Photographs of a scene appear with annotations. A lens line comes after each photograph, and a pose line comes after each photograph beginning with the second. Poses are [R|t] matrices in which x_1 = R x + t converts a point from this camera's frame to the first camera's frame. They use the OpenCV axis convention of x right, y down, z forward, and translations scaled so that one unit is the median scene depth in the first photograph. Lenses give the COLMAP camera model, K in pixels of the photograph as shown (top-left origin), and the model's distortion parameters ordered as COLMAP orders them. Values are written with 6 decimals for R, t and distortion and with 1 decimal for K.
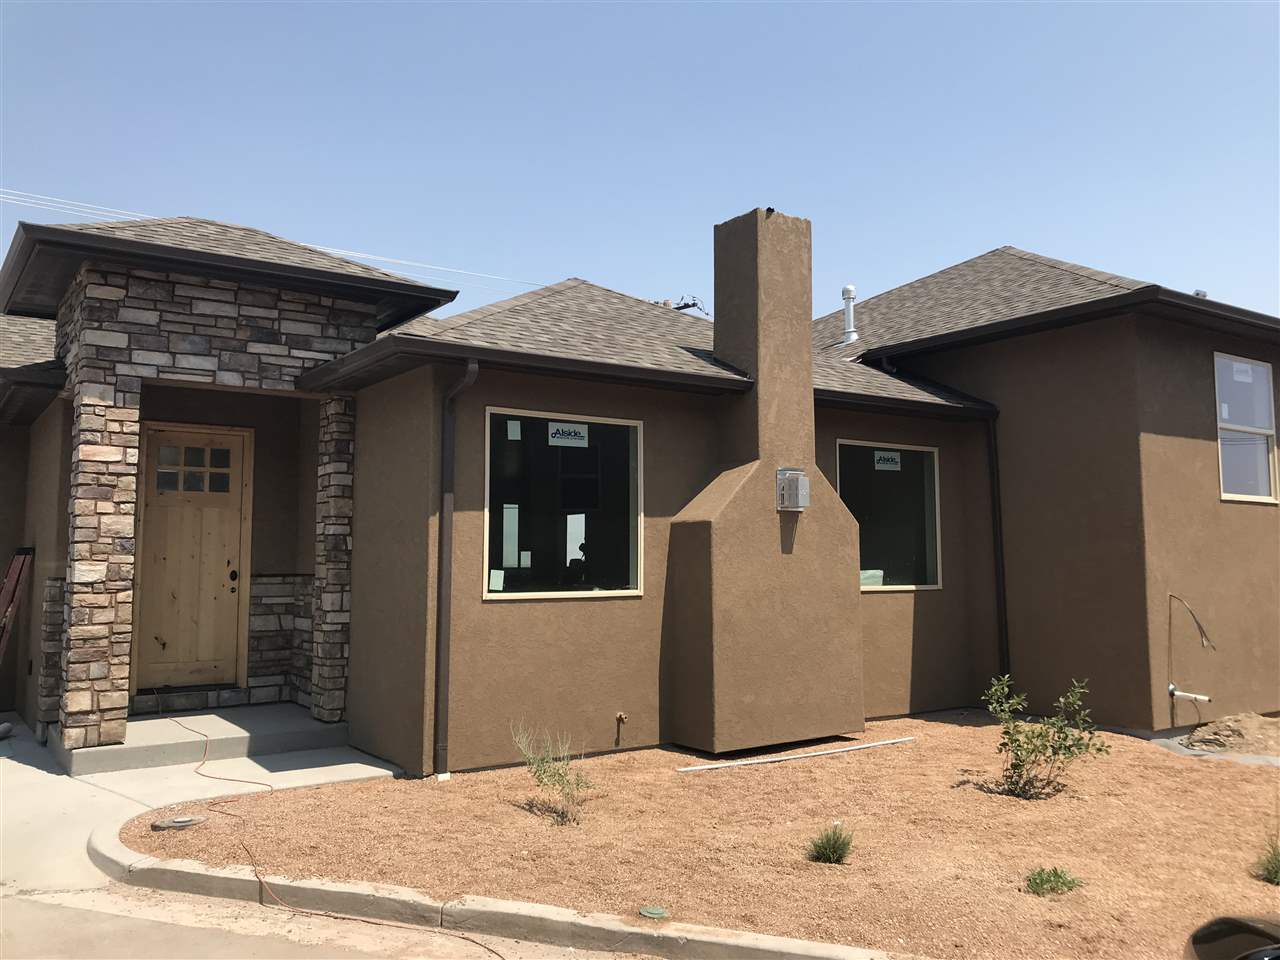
lens RADIAL K [[1057.2, 0, 638.5], [0, 1057.2, 471.9], [0, 0, 1]] dist [0.043074, 0.000701]
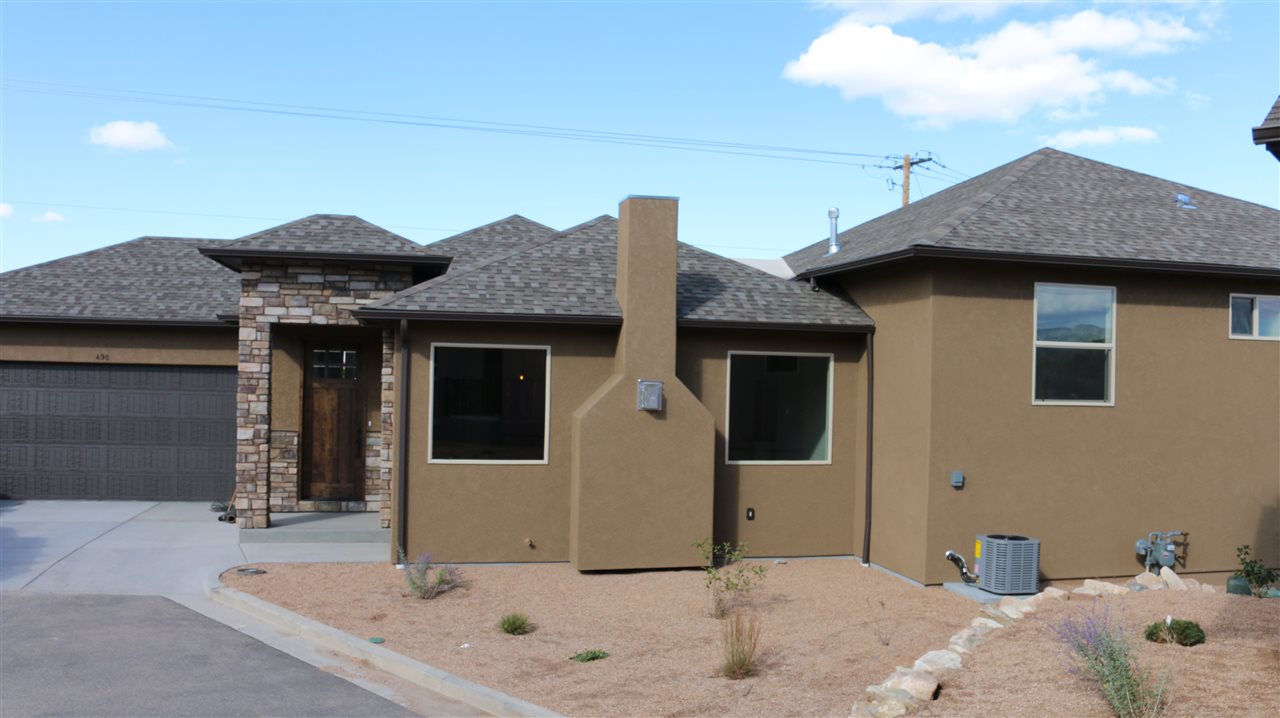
lens RADIAL K [[1055.5, 0, 640.9], [0, 1055.5, 361.9], [0, 0, 1]] dist [-0.095798, 0.006396]
pose [[0.922003, 0.021766, -0.386570, 0.752333], [0.008799, 0.996983, 0.077123, -0.151443], [0.387082, -0.074509, 0.919030, -0.331974]]
